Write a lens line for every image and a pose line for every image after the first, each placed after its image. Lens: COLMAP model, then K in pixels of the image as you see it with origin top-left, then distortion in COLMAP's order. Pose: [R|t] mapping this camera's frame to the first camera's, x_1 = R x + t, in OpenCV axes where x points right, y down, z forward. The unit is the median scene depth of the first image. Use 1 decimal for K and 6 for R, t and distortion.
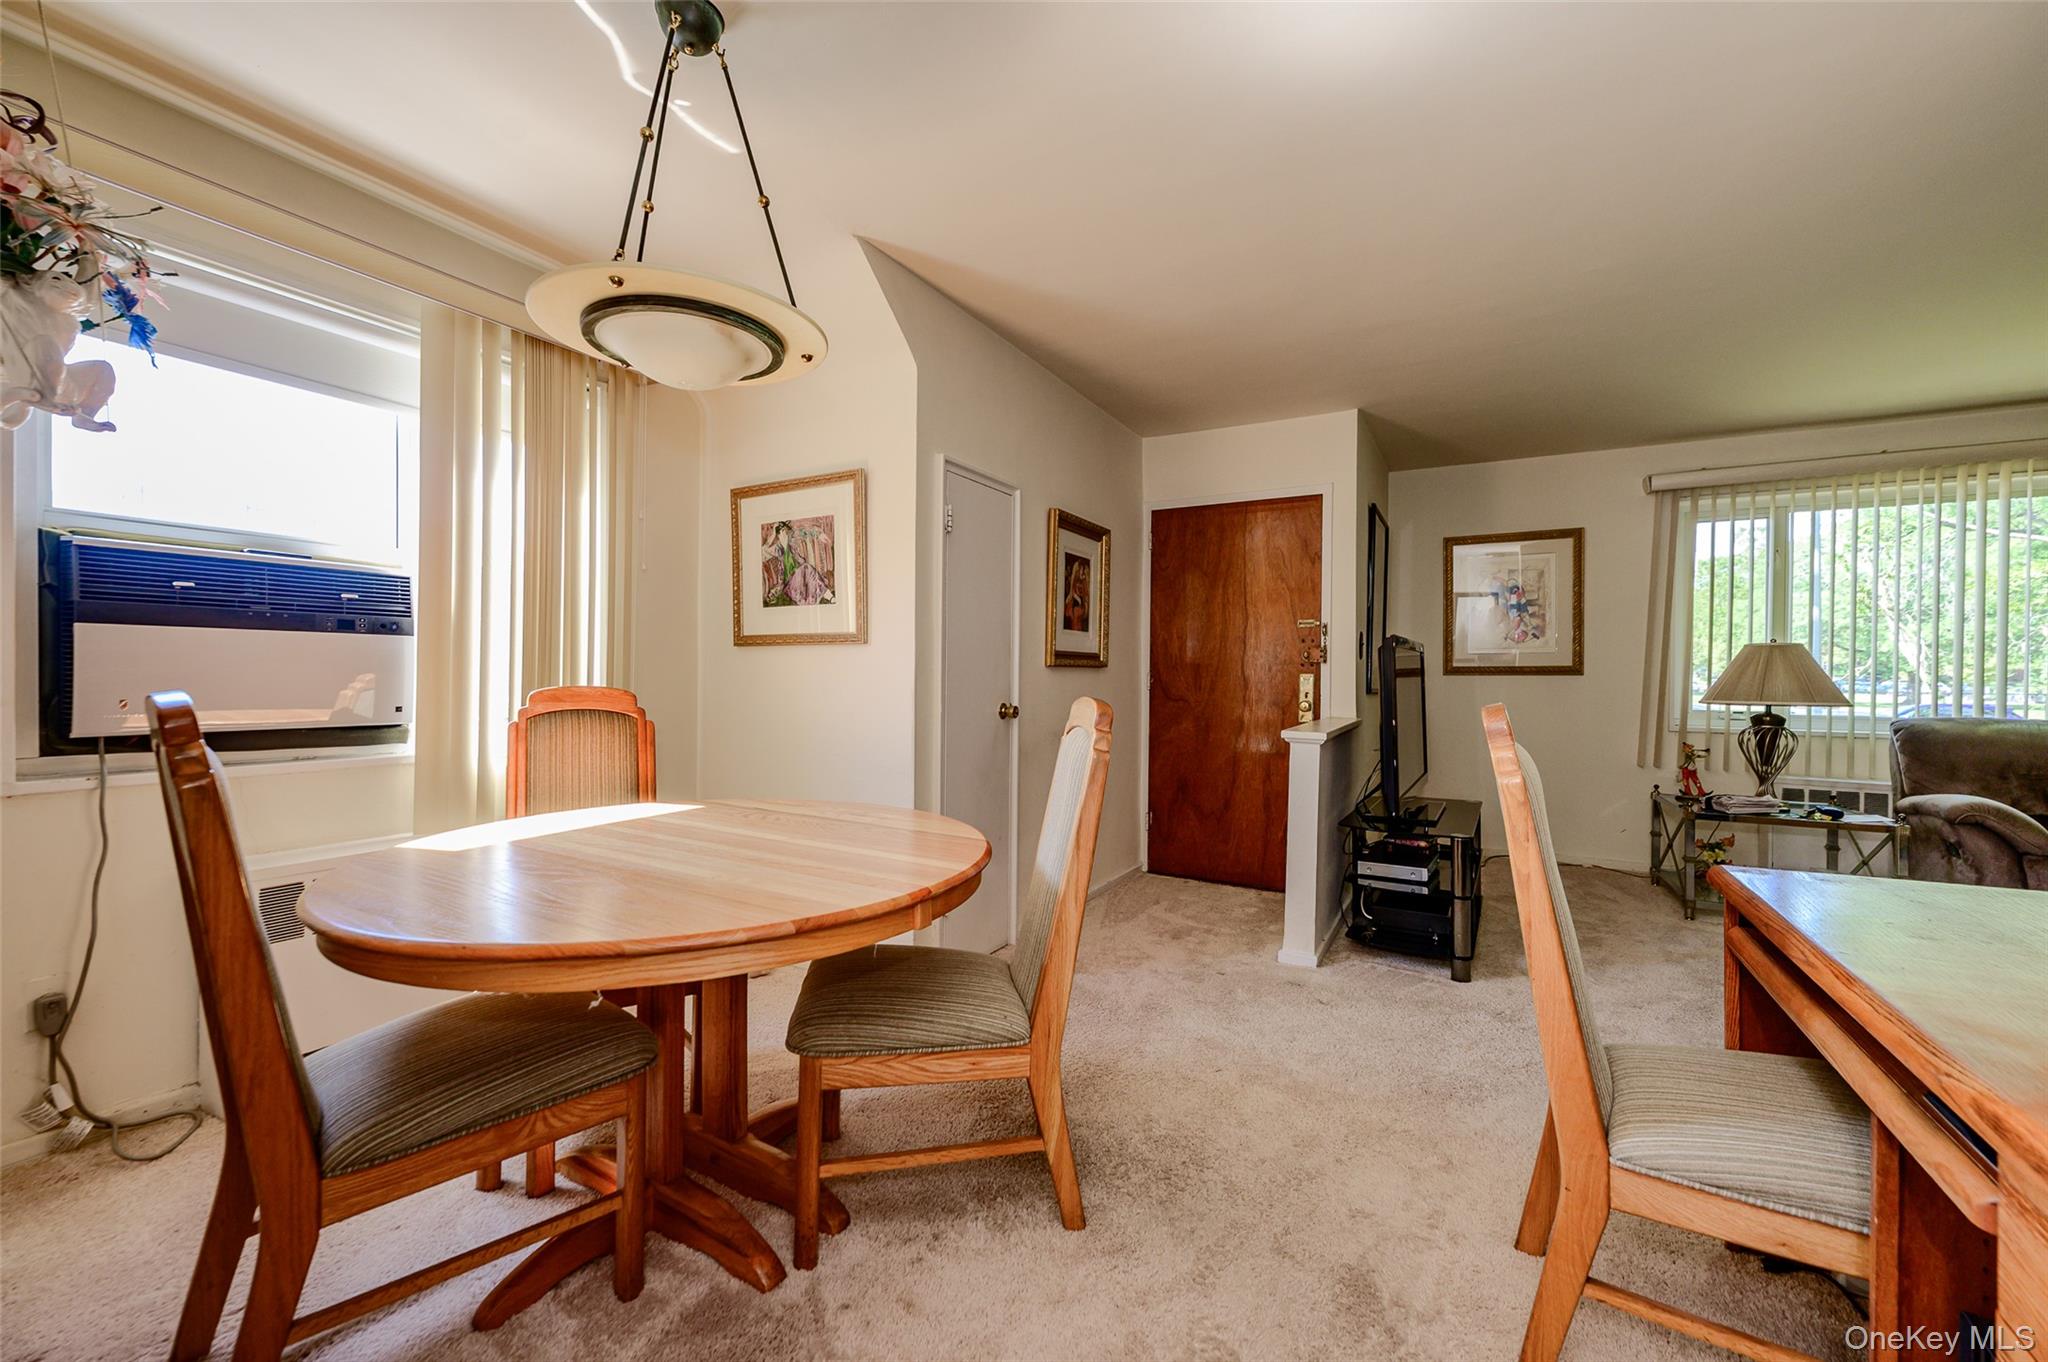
lens RADIAL K [[801.2, 0, 1029.3], [0, 801.2, 672.3], [0, 0, 1]] dist [-0.001850, -0.000026]
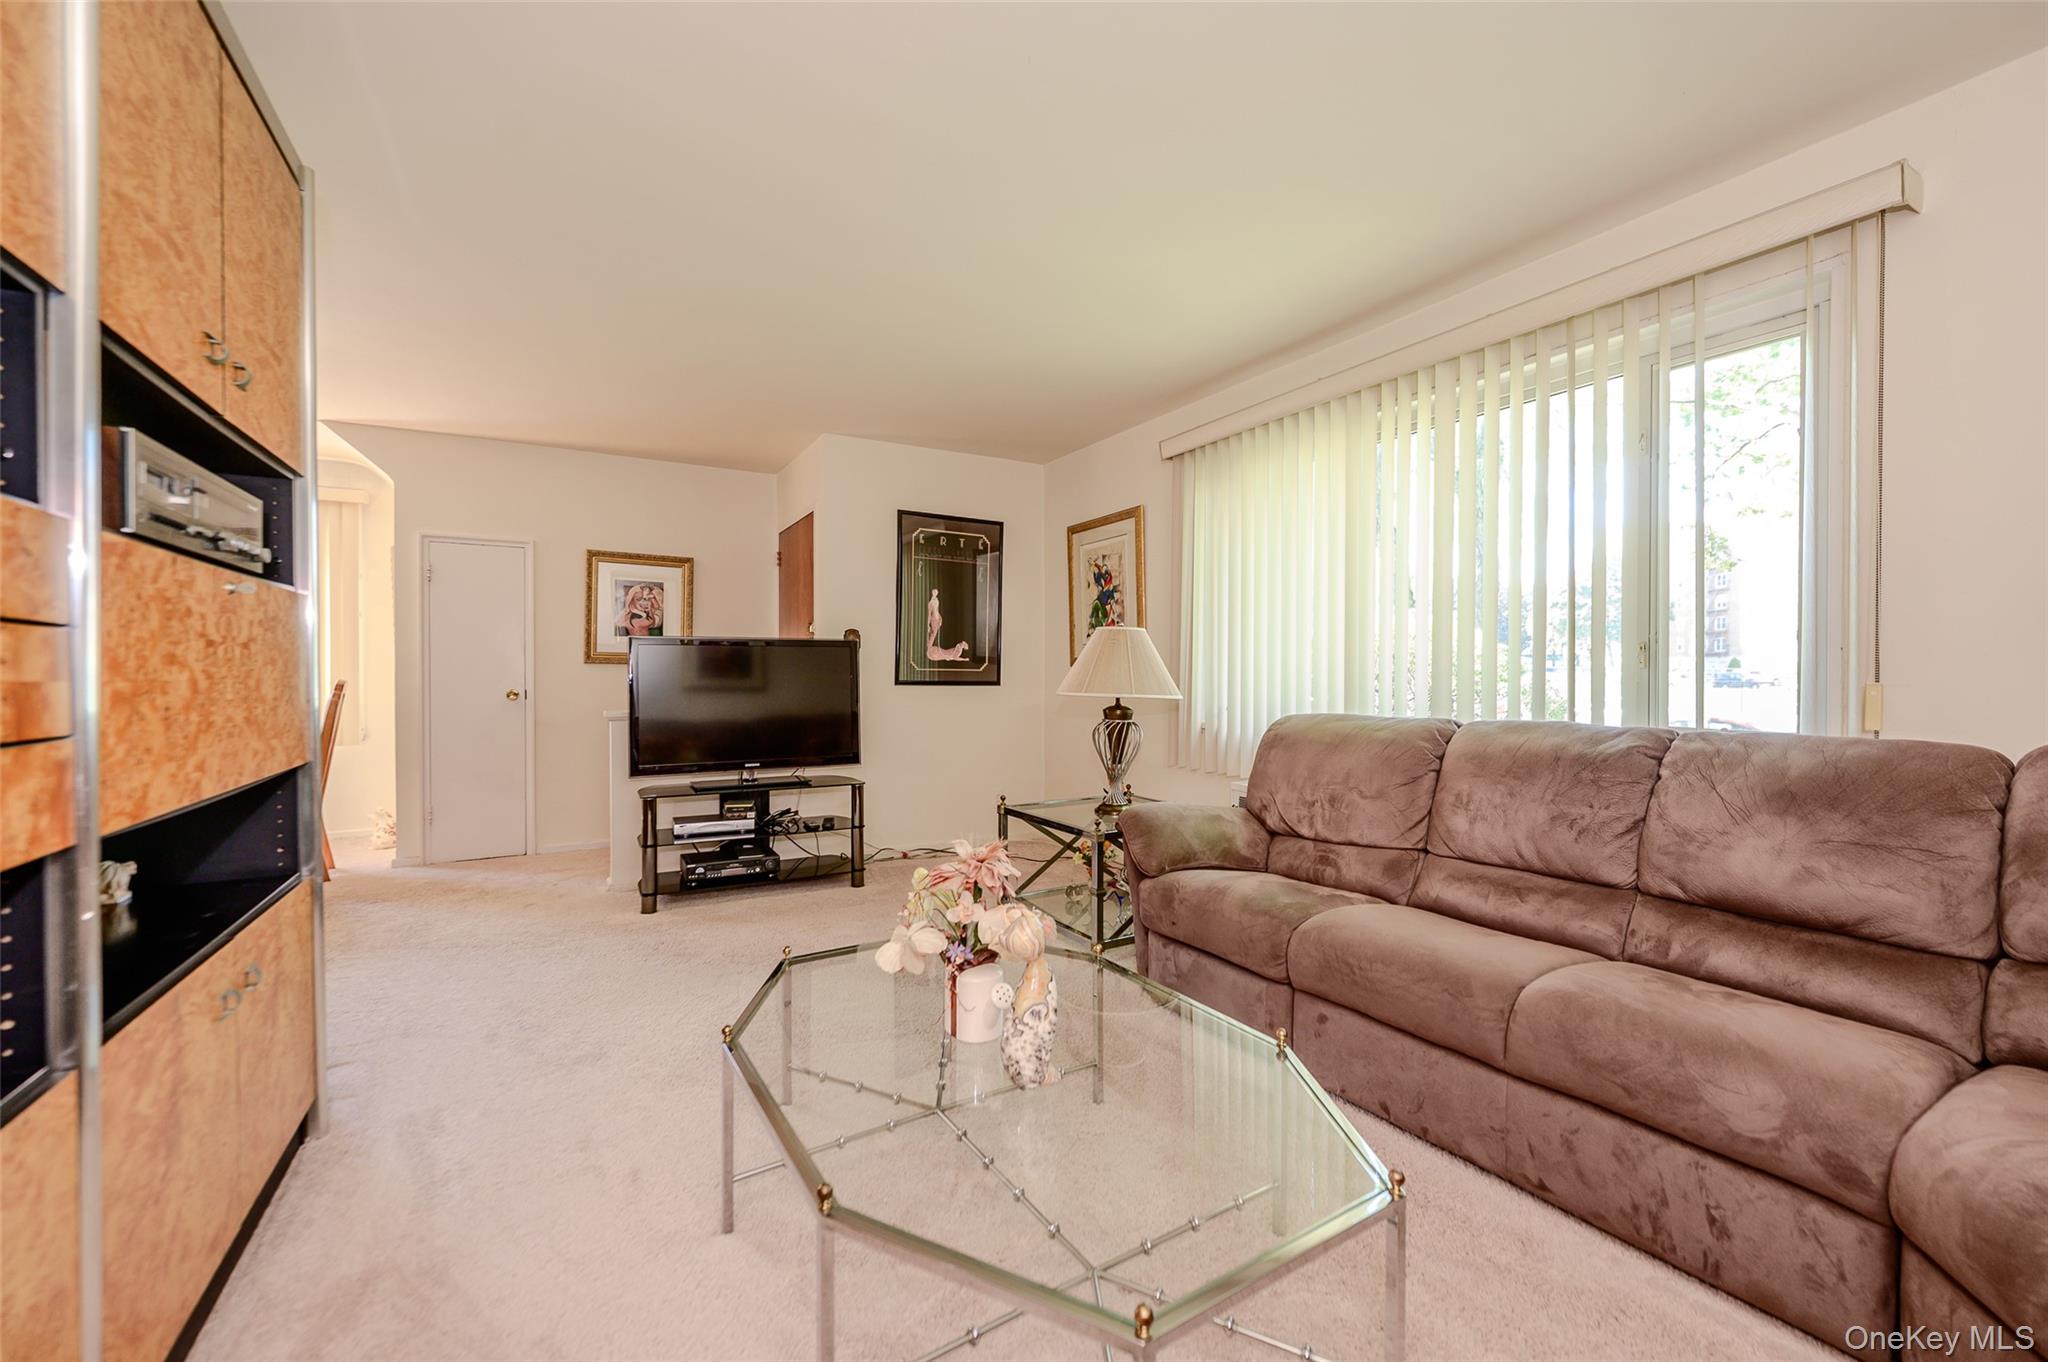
lens RADIAL K [[772.3, 0, 959.1], [0, 772.3, 671.5], [0, 0, 1]] dist [0.066949, -0.000004]
pose [[0.849178, -0.006888, -0.528062, 1.151091], [0.009346, 0.999954, 0.001985, 0.008412], [0.528024, -0.006621, 0.849204, 0.149093]]
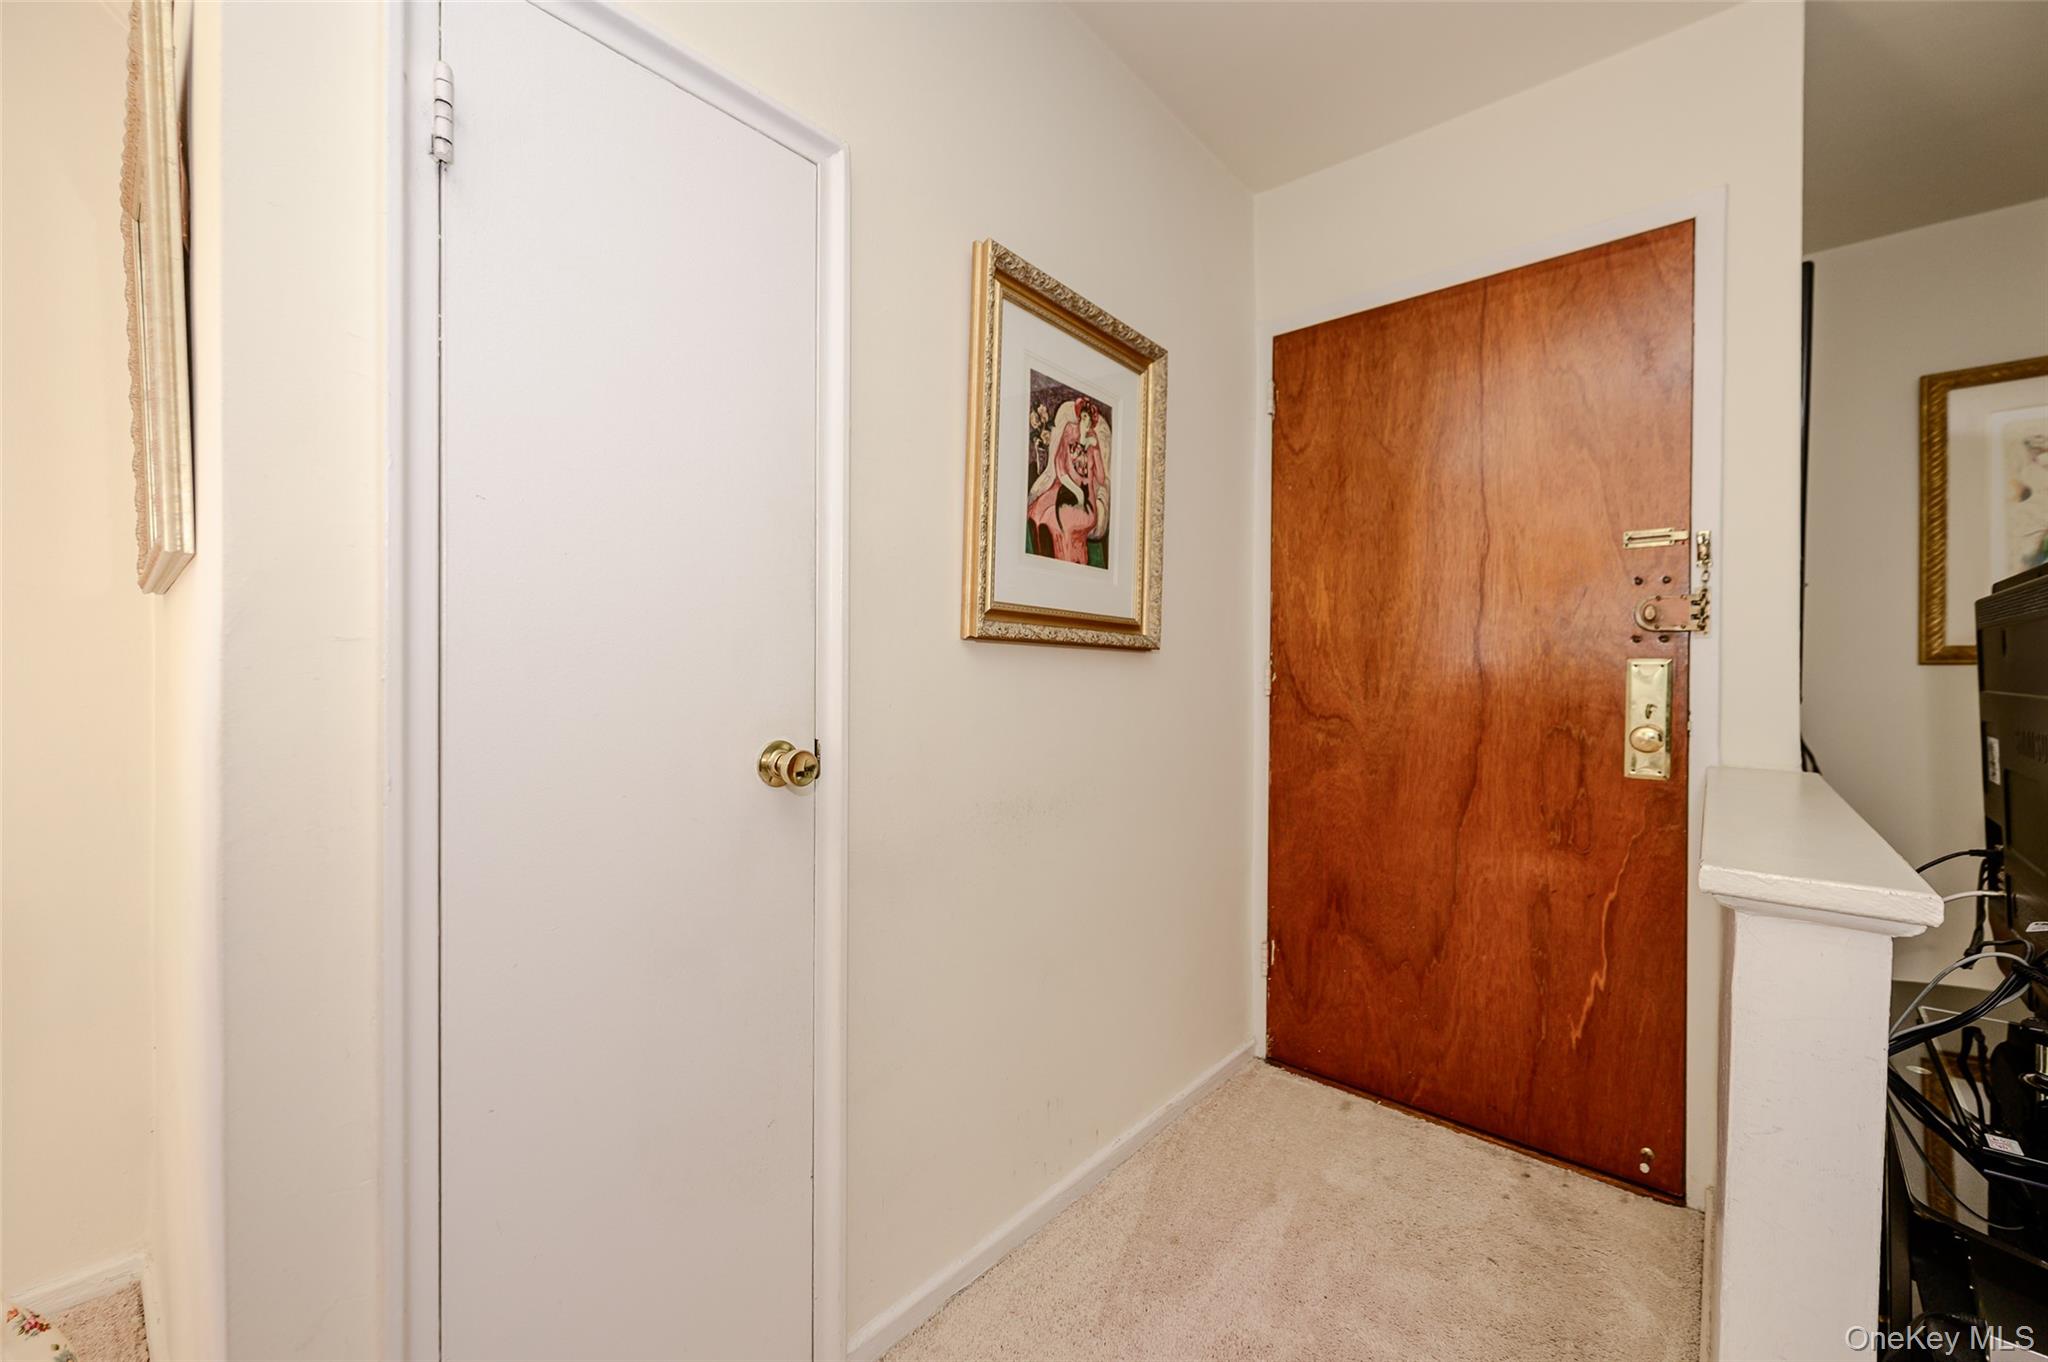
lens RADIAL K [[815.7, 0, 1024.0], [0, 815.7, 681.0], [0, 0, 1]] dist [0.003030, 0.000286]
pose [[0.980426, -0.004134, -0.196845, 0.112862], [0.005915, 0.999947, 0.008460, 0.007766], [0.196799, -0.009458, 0.980398, 0.526330]]
